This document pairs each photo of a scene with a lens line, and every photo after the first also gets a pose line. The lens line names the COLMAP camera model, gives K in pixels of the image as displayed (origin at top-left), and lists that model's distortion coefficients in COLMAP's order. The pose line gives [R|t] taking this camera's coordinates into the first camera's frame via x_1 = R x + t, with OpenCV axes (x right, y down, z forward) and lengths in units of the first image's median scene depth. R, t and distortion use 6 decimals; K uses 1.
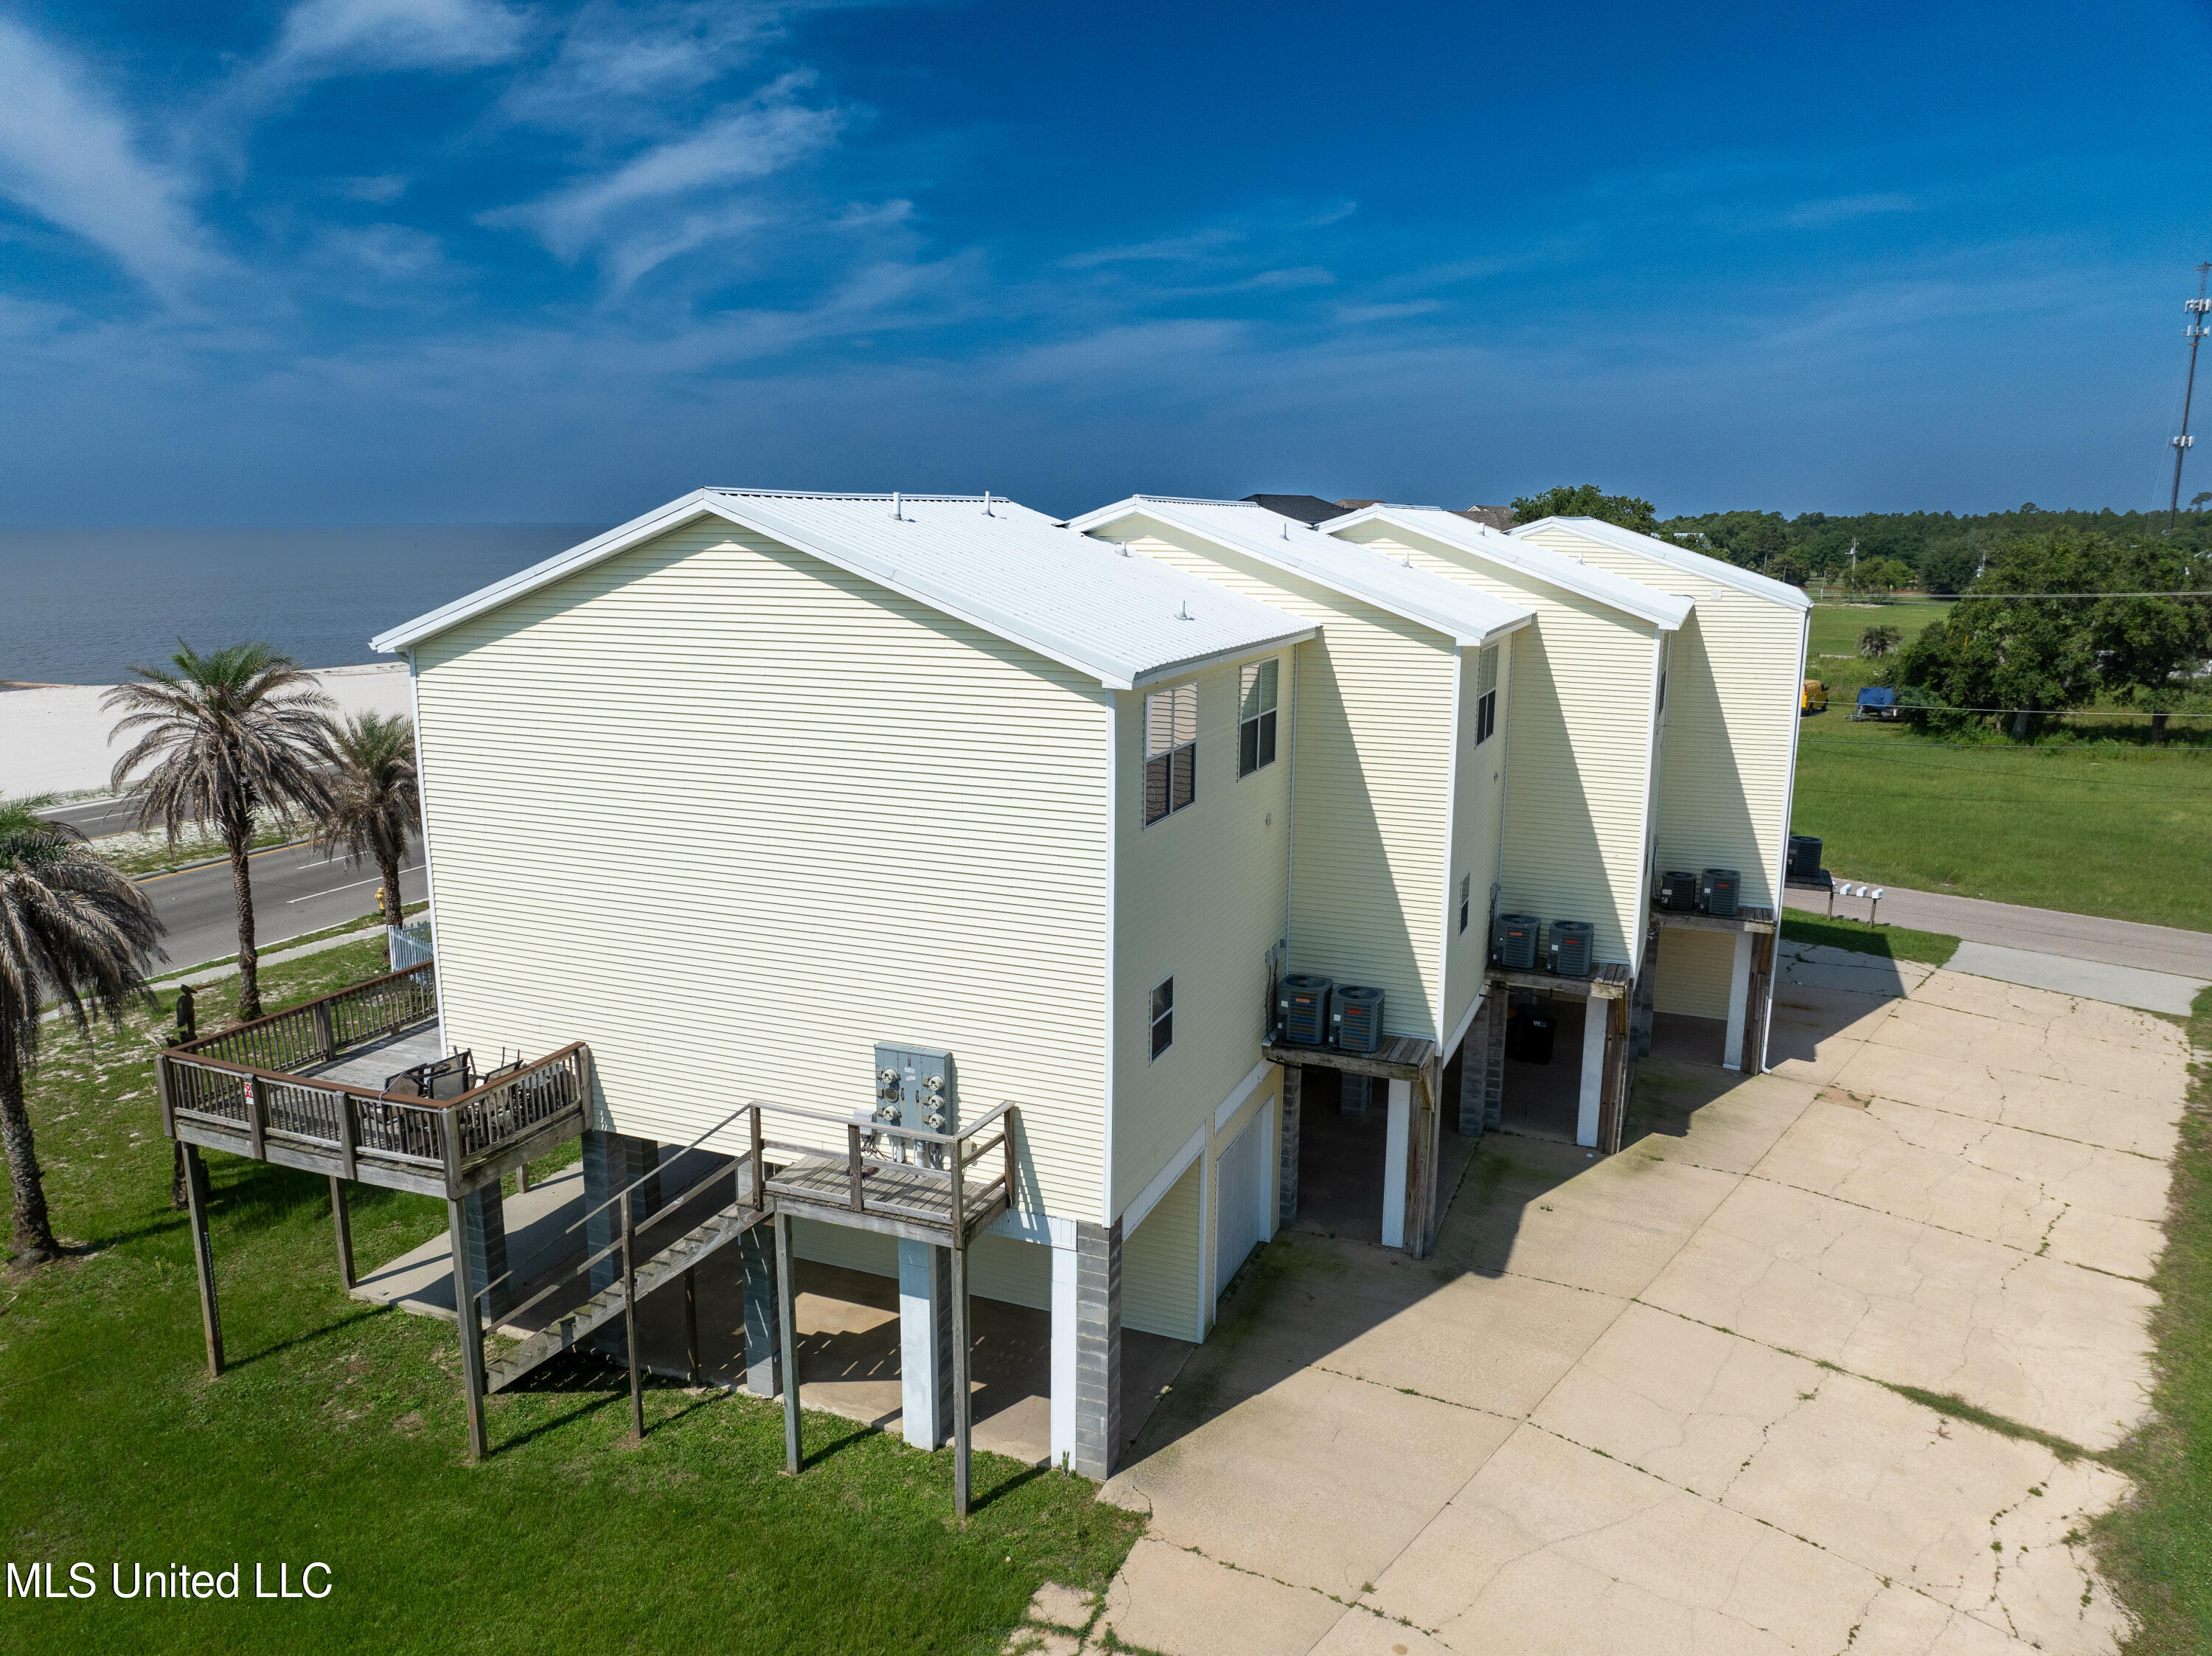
lens RADIAL K [[1570.5, 0, 1108.4], [0, 1570.5, 832.0], [0, 0, 1]] dist [-0.049553, 0.015521]
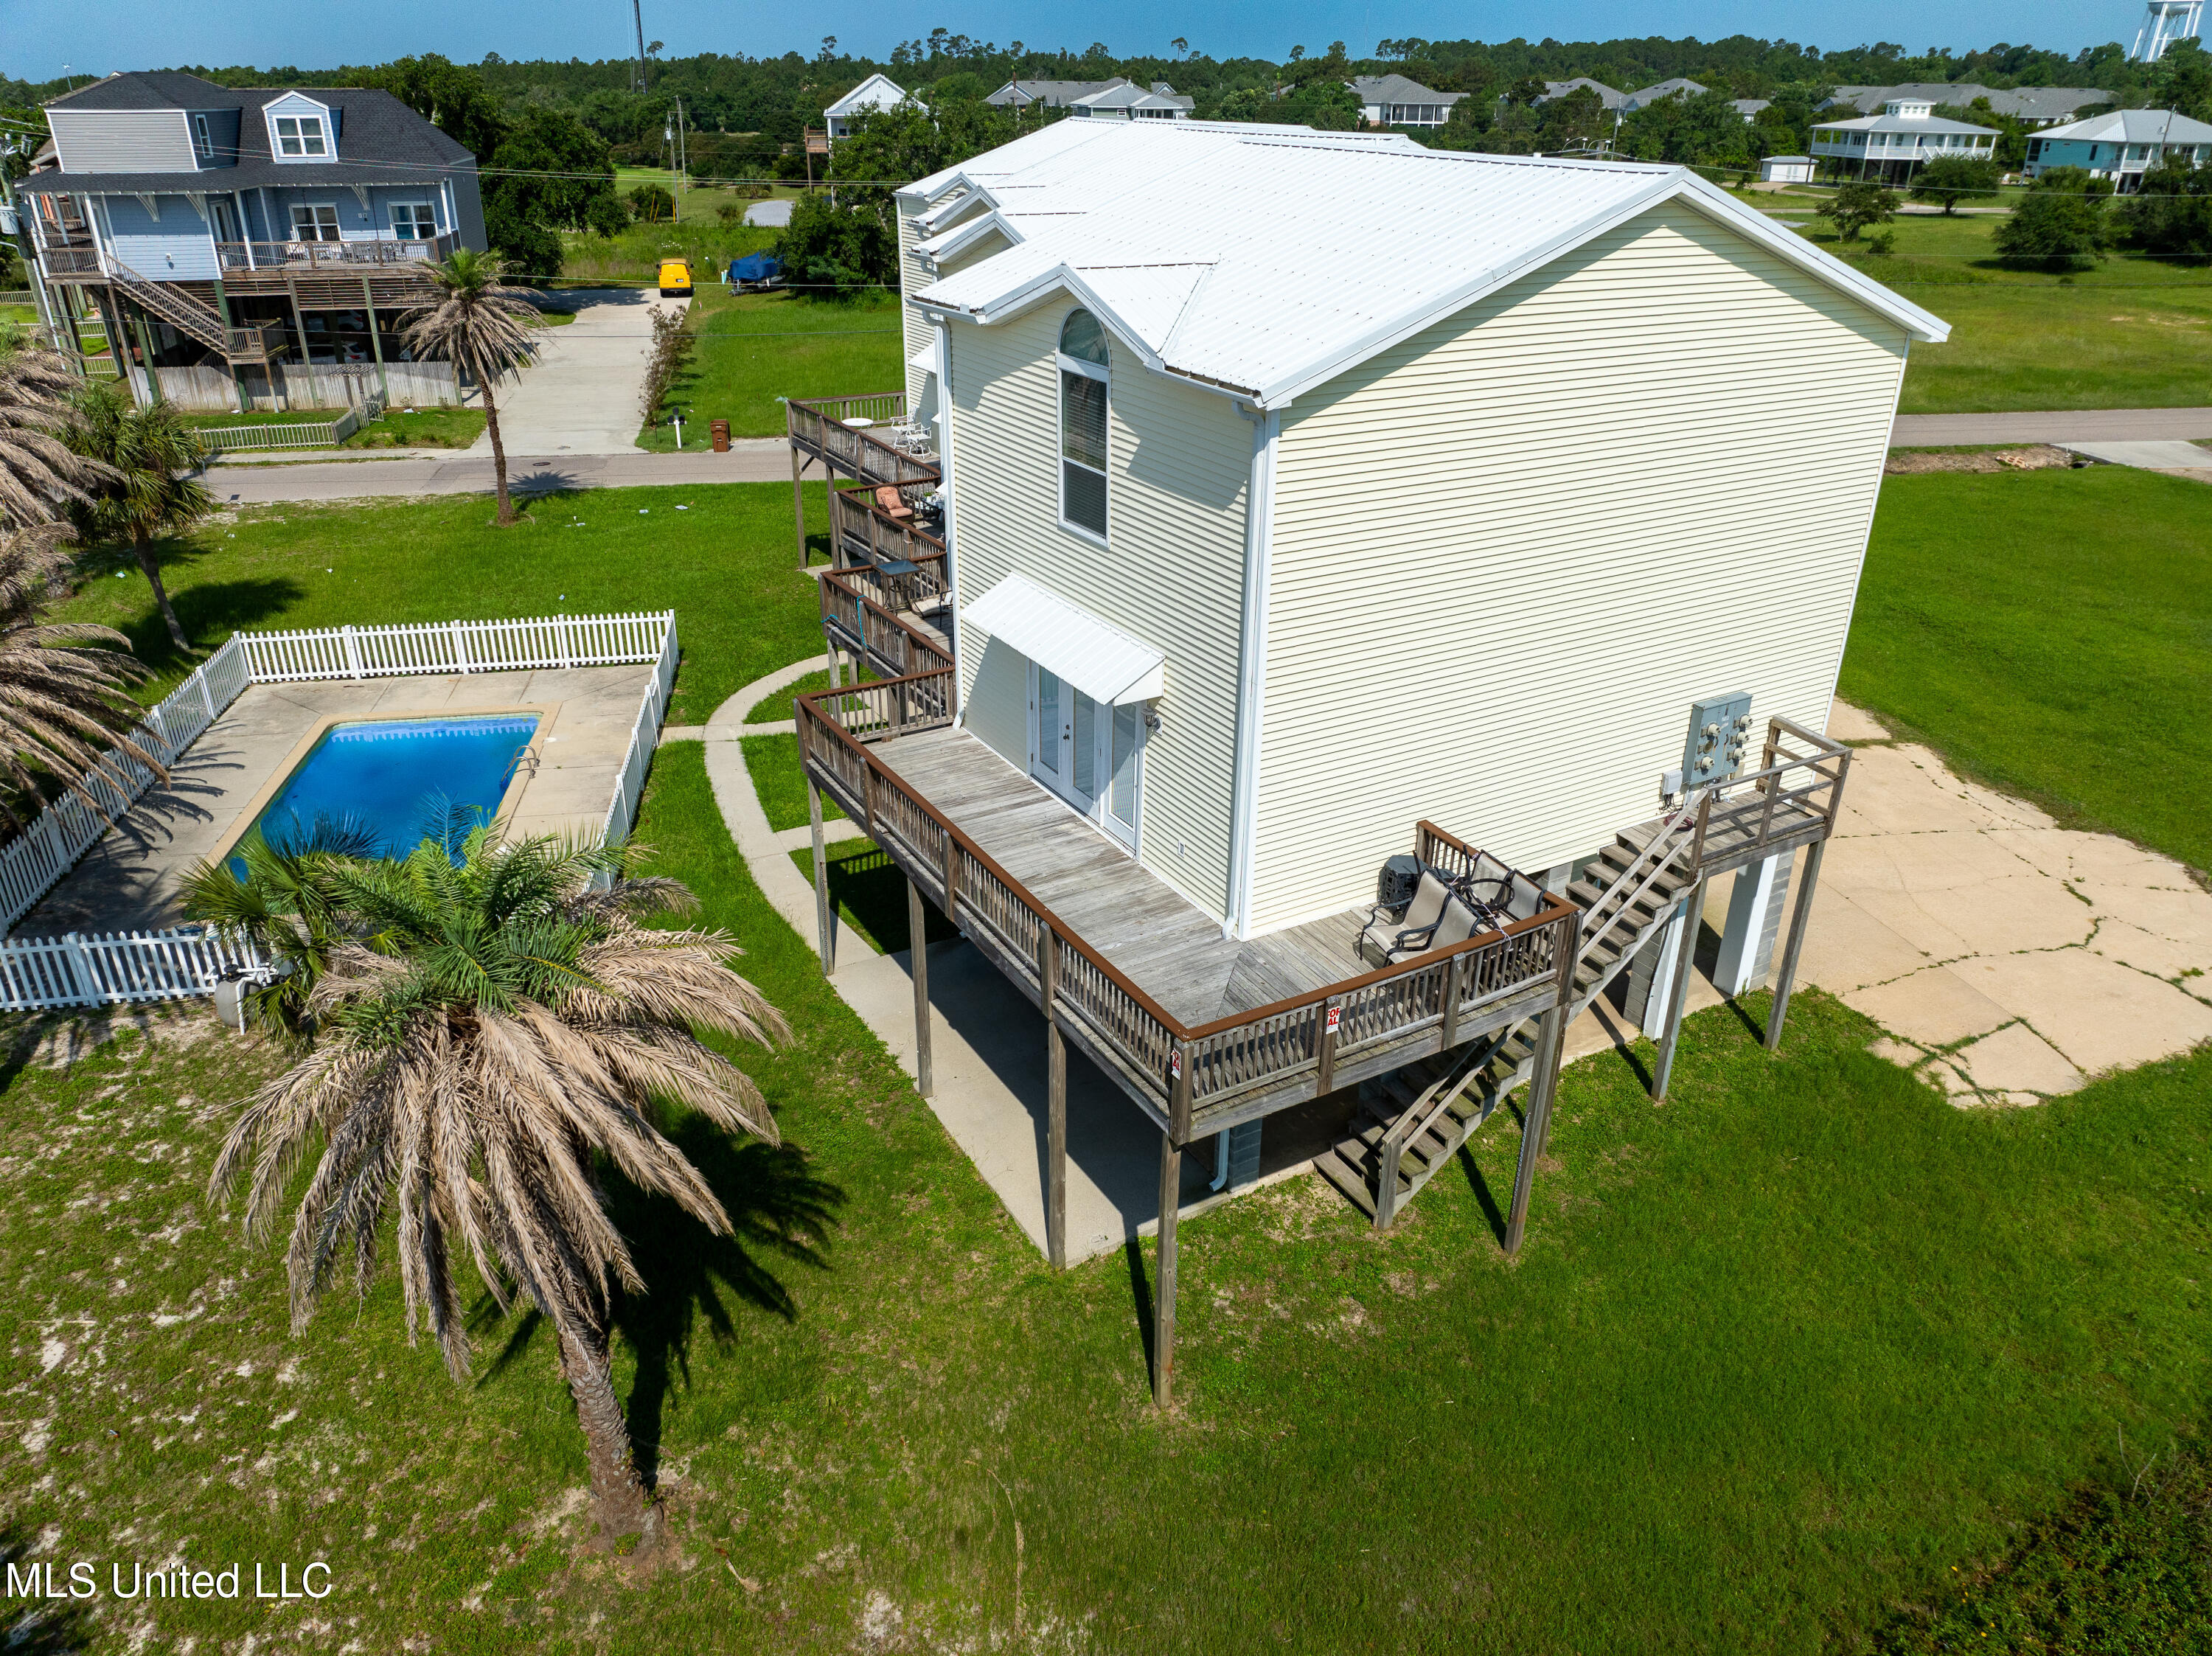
lens RADIAL K [[1570.5, 0, 1111.7], [0, 1570.5, 835.6], [0, 0, 1]] dist [-0.049553, 0.015521]
pose [[0.615190, -0.351886, 0.705491, -1.025124], [0.156435, 0.931554, 0.328230, -0.170673], [-0.772703, -0.091560, 0.628130, 0.541619]]
